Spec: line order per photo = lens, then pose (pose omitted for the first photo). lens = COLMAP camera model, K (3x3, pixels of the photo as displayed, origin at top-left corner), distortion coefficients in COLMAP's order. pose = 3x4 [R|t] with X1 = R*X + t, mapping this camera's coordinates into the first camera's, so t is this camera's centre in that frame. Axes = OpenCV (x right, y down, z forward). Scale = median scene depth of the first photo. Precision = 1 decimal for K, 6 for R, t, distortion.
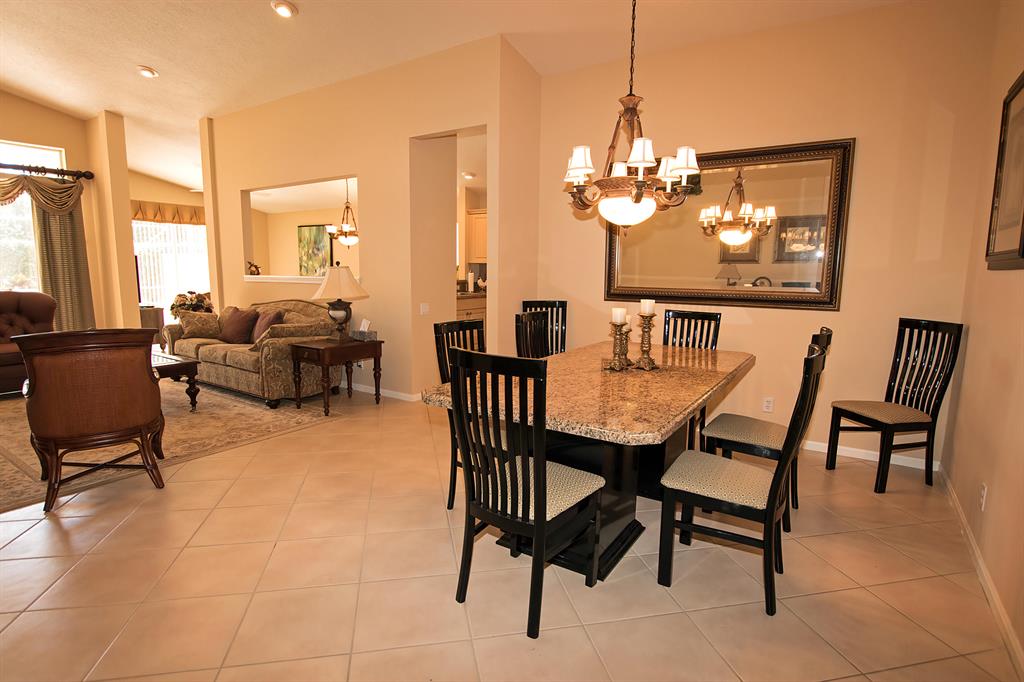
lens RADIAL K [[512.4, 0, 512.0], [0, 512.4, 341.0], [0, 0, 1]] dist [-0.022354, -0.000485]
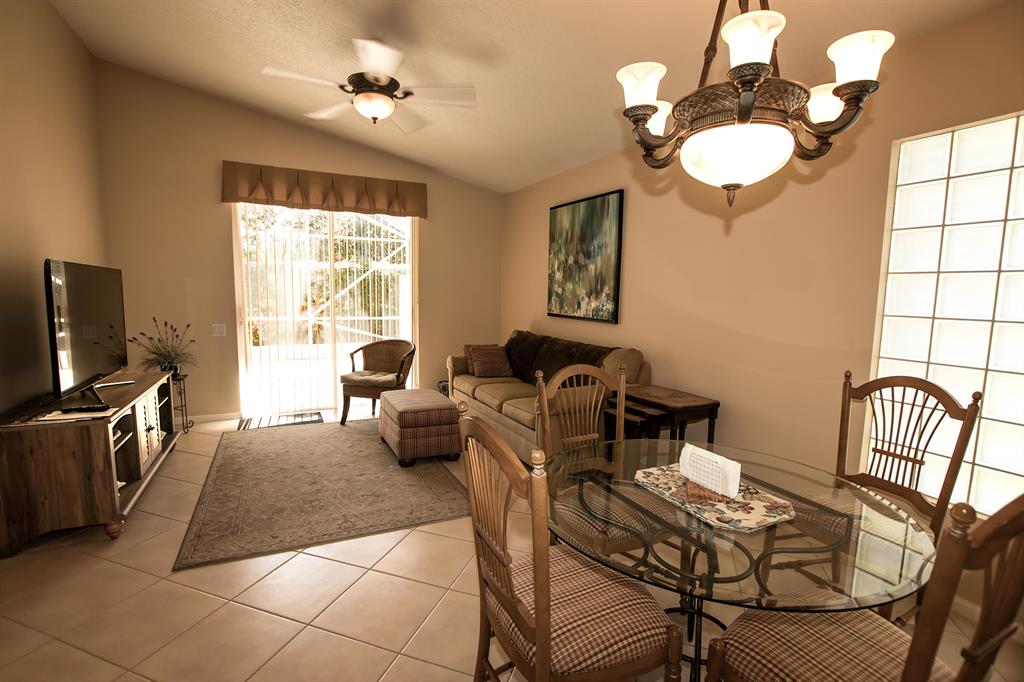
lens RADIAL K [[474.8, 0, 512.0], [0, 474.8, 341.0], [0, 0, 1]] dist [-0.027134, 0.000731]
pose [[0.863590, 0.057789, -0.500873, -0.375621], [-0.079266, 0.996618, -0.021682, -0.152400], [0.497926, 0.058427, 0.865249, 1.019160]]
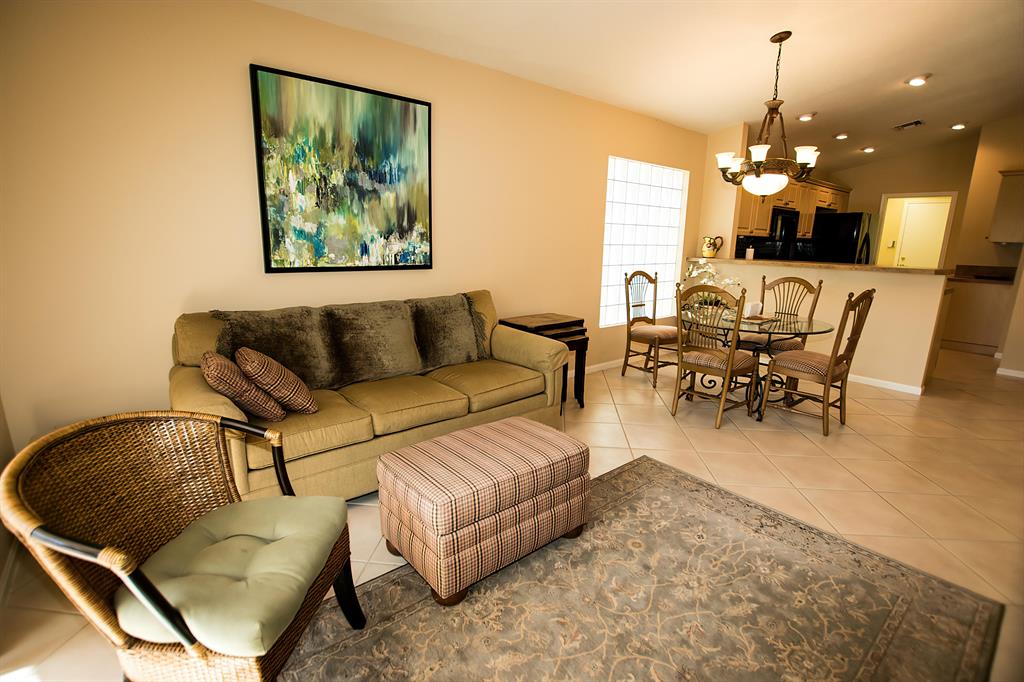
lens RADIAL K [[474.8, 0, 512.0], [0, 474.8, 341.0], [0, 0, 1]] dist [-0.027134, 0.000731]
pose [[0.297513, -0.205201, 0.932405, -1.013738], [0.124730, 0.976612, 0.175131, -0.198913], [-0.946535, 0.064195, 0.316149, 1.355893]]
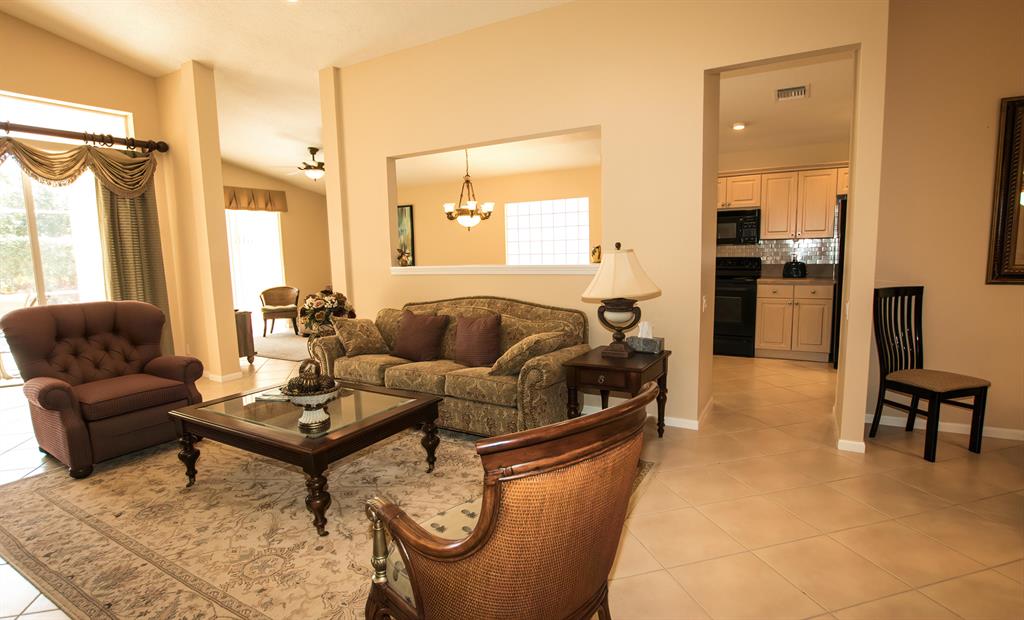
lens RADIAL K [[501.1, 0, 512.0], [0, 501.1, 310.0], [0, 0, 1]] dist [-0.029163, -0.000055]
pose [[0.997473, -0.043459, 0.056202, -0.376278], [0.044636, 0.998806, -0.019864, -0.039387], [-0.055272, 0.022322, 0.998222, 0.225792]]
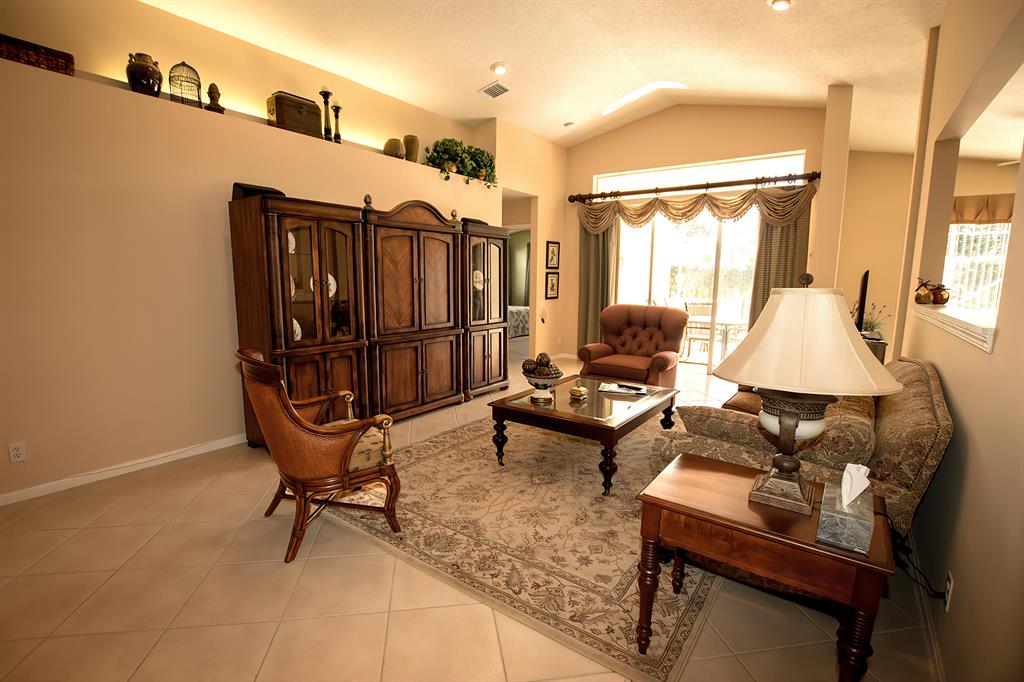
lens RADIAL K [[474.8, 0, 512.0], [0, 474.8, 341.0], [0, 0, 1]] dist [-0.027134, 0.000731]
pose [[-0.050571, 0.119438, -0.991553, -0.013519], [-0.147543, 0.981036, 0.125696, -0.086173], [0.987762, 0.152654, -0.031989, 0.597503]]
